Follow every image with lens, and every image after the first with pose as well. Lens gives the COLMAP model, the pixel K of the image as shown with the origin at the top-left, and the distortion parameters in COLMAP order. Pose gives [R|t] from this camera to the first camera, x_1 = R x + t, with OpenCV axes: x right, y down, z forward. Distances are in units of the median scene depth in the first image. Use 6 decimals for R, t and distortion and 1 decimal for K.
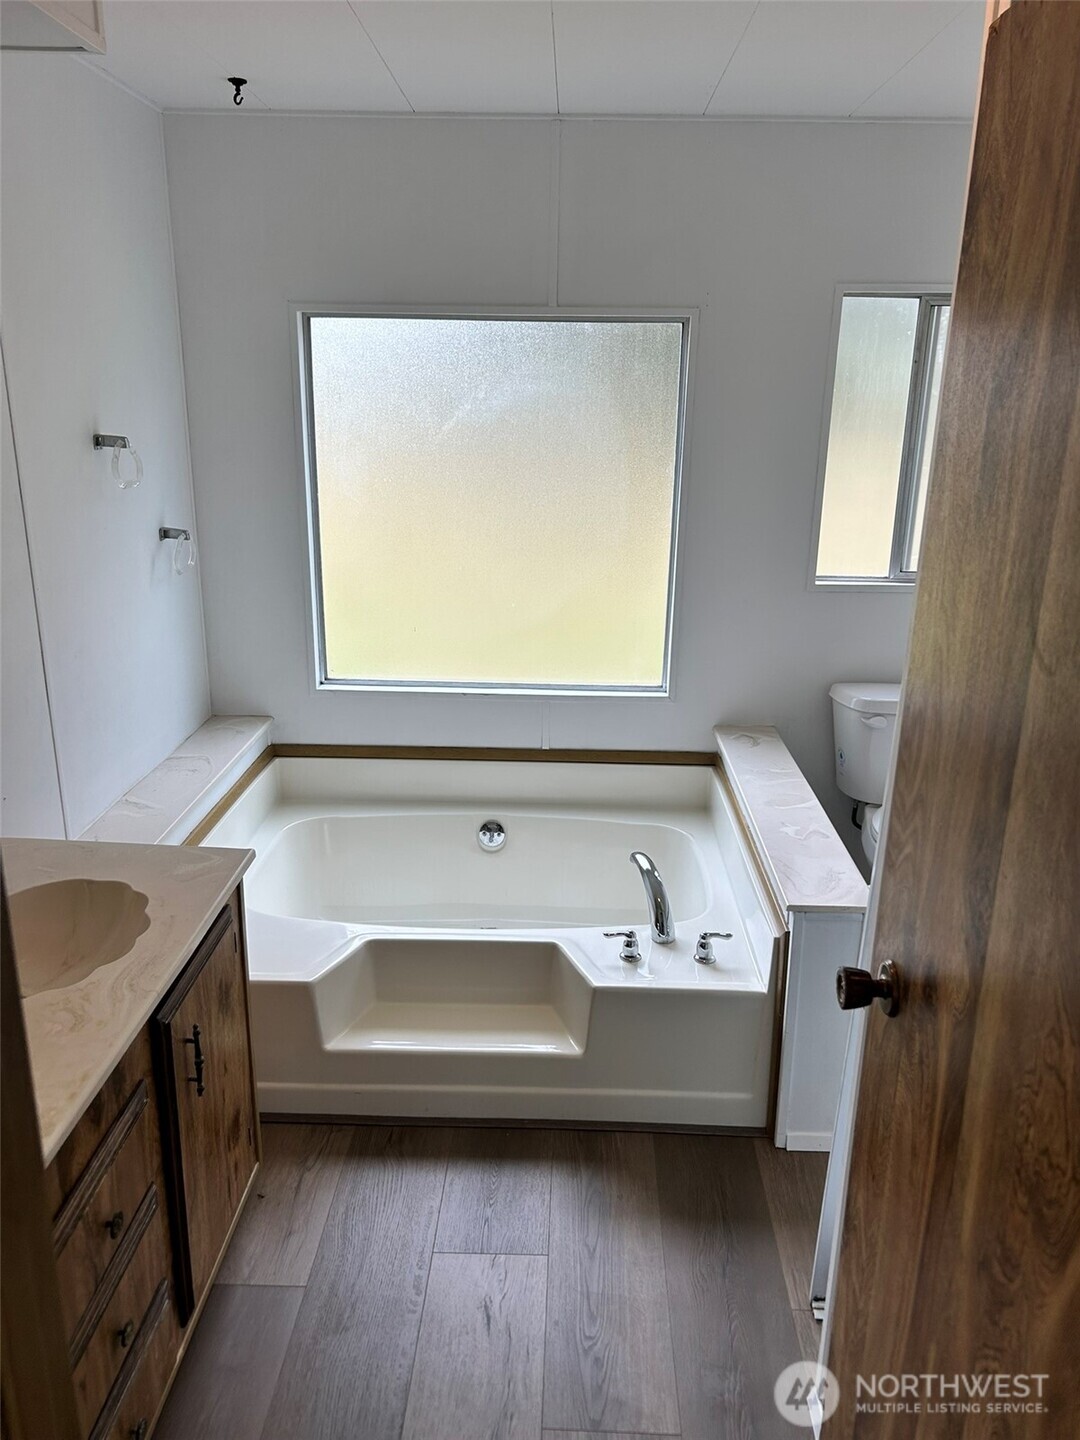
lens RADIAL K [[1082.0, 0, 541.0], [0, 1082.0, 717.6], [0, 0, 1]] dist [0.039220, -0.033450]
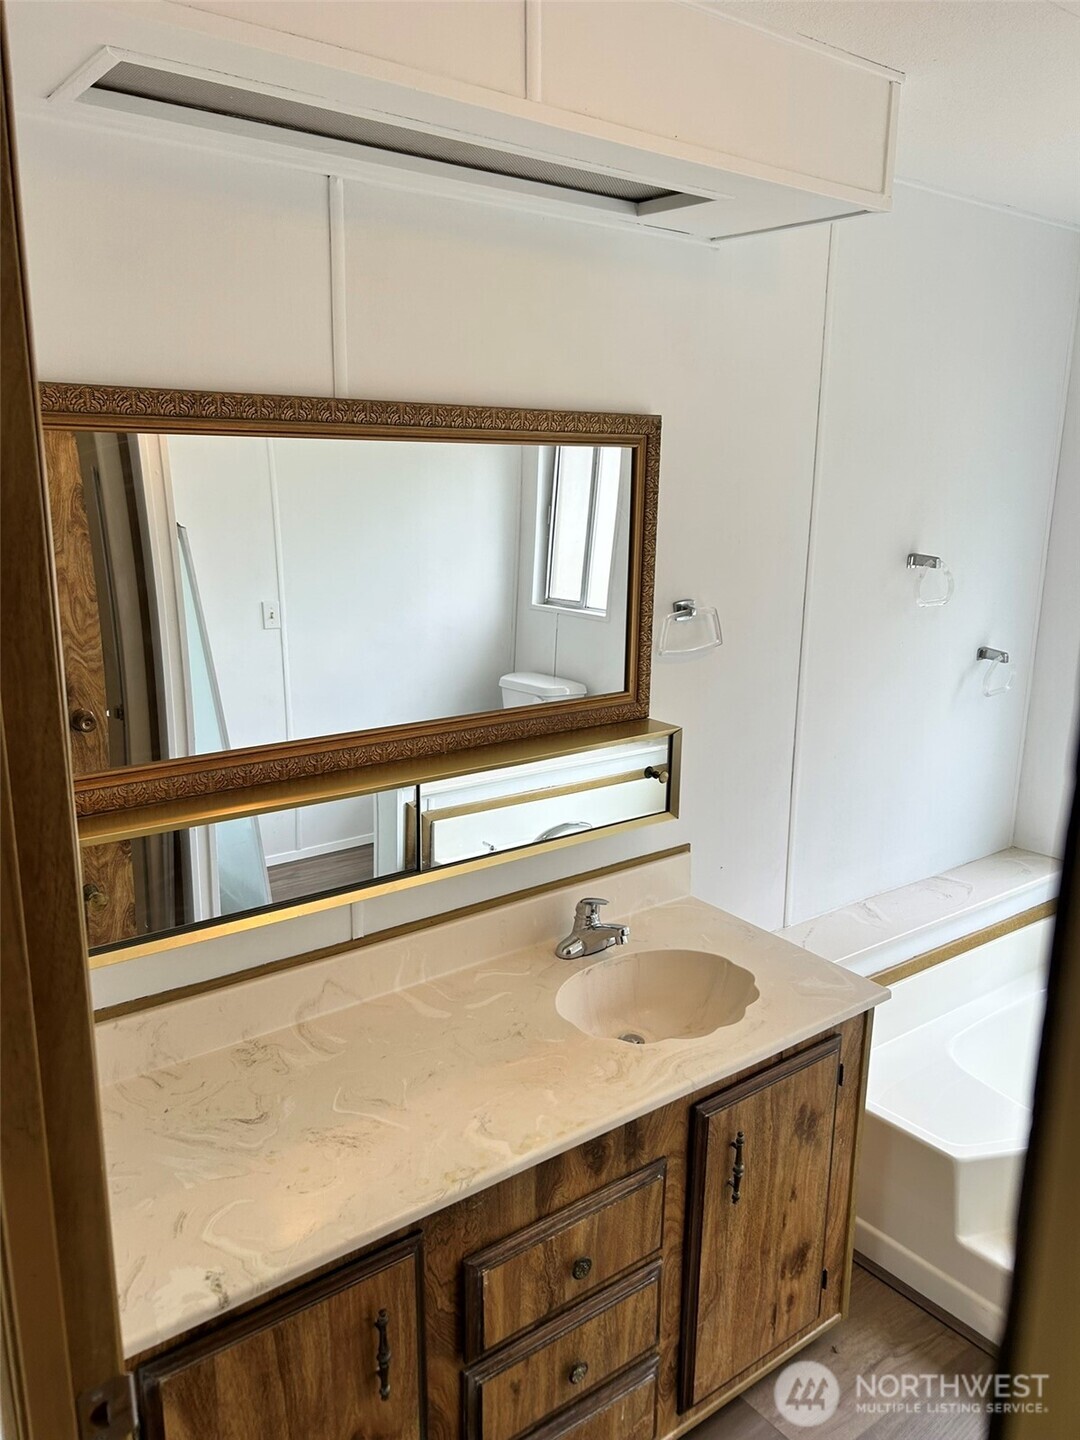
lens RADIAL K [[1082.0, 0, 541.9], [0, 1082.0, 724.8], [0, 0, 1]] dist [0.039220, -0.033450]
pose [[0.650666, 0.174787, -0.738974, 0.229779], [-0.235134, 0.971696, 0.022796, -0.062743], [0.722043, 0.158926, 0.673348, 0.113665]]
